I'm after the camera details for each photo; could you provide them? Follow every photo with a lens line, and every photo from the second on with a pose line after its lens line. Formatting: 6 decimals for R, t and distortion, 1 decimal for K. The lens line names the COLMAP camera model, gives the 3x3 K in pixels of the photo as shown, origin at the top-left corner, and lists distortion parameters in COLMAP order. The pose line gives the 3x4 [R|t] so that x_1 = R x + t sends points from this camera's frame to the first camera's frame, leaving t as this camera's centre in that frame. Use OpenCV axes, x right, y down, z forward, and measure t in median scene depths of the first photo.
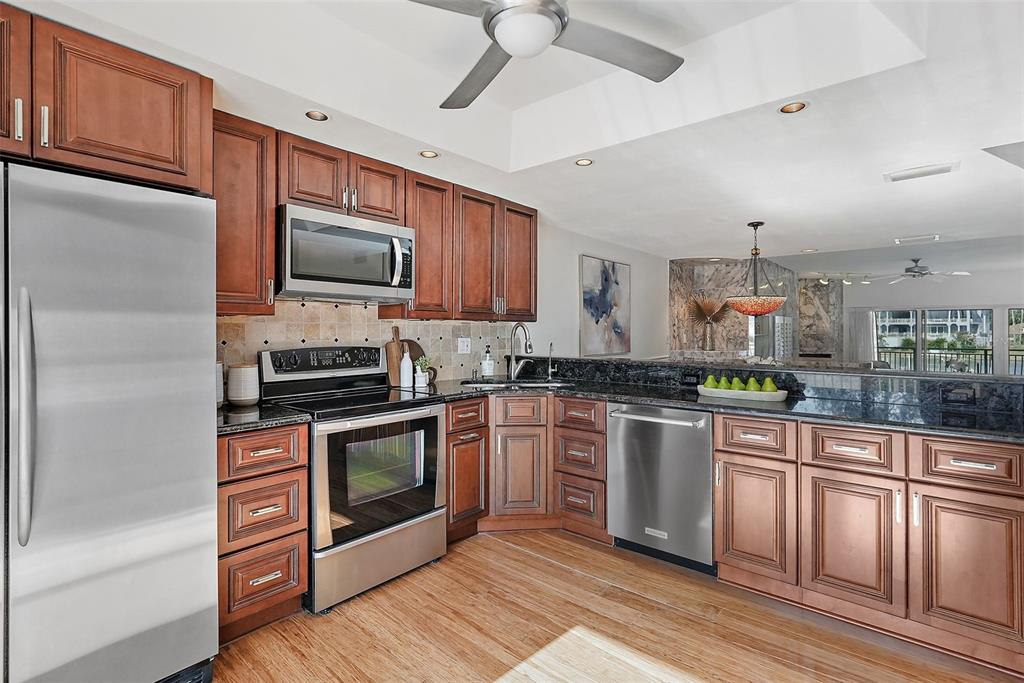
lens RADIAL K [[489.4, 0, 511.7], [0, 489.4, 330.3], [0, 0, 1]] dist [-0.000048, 0.000111]
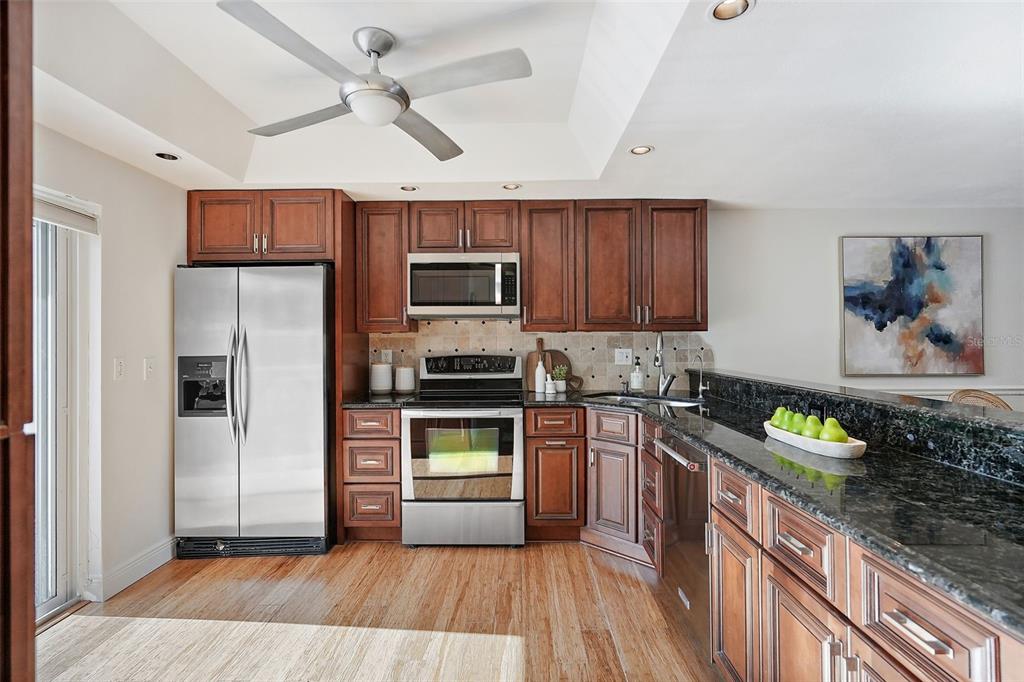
lens RADIAL K [[493.4, 0, 509.2], [0, 493.4, 338.8], [0, 0, 1]] dist [-0.003424, 0.001003]
pose [[0.644133, -0.004502, -0.764901, 0.639339], [0.006579, 0.999978, -0.000346, -0.006925], [0.764886, -0.004810, 0.644148, 0.235907]]
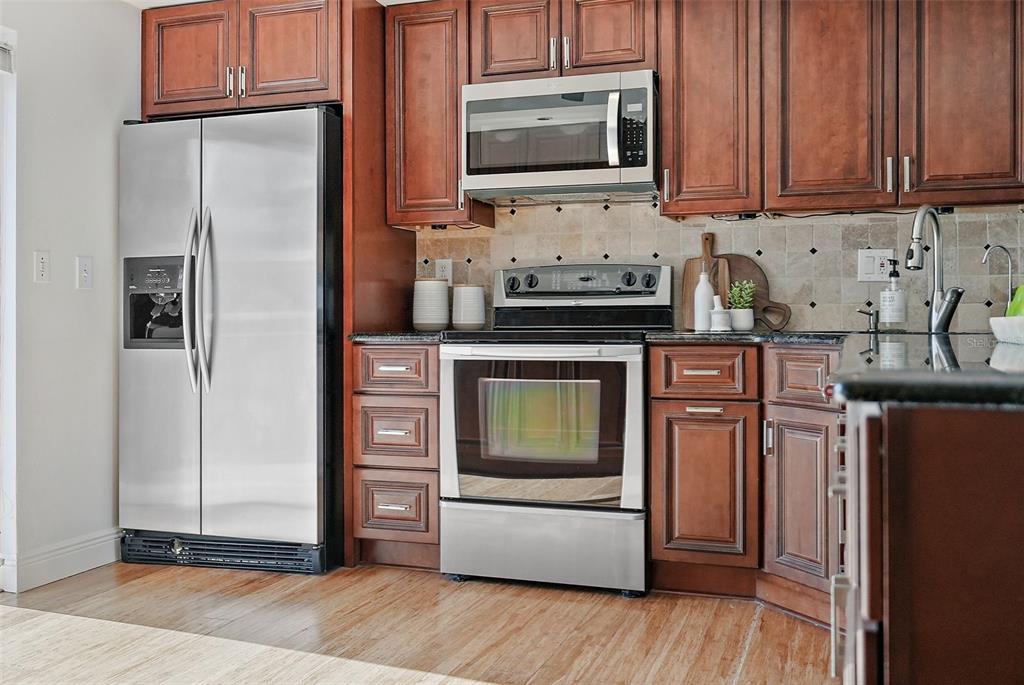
lens RADIAL K [[968.3, 0, 508.1], [0, 968.3, 316.8], [0, 0, 1]] dist [0.004964, -0.006190]
pose [[0.371070, -0.002034, -0.928603, 0.848192], [0.002710, 0.999996, -0.001108, 0.105155], [0.928601, -0.002106, 0.371074, 0.359952]]
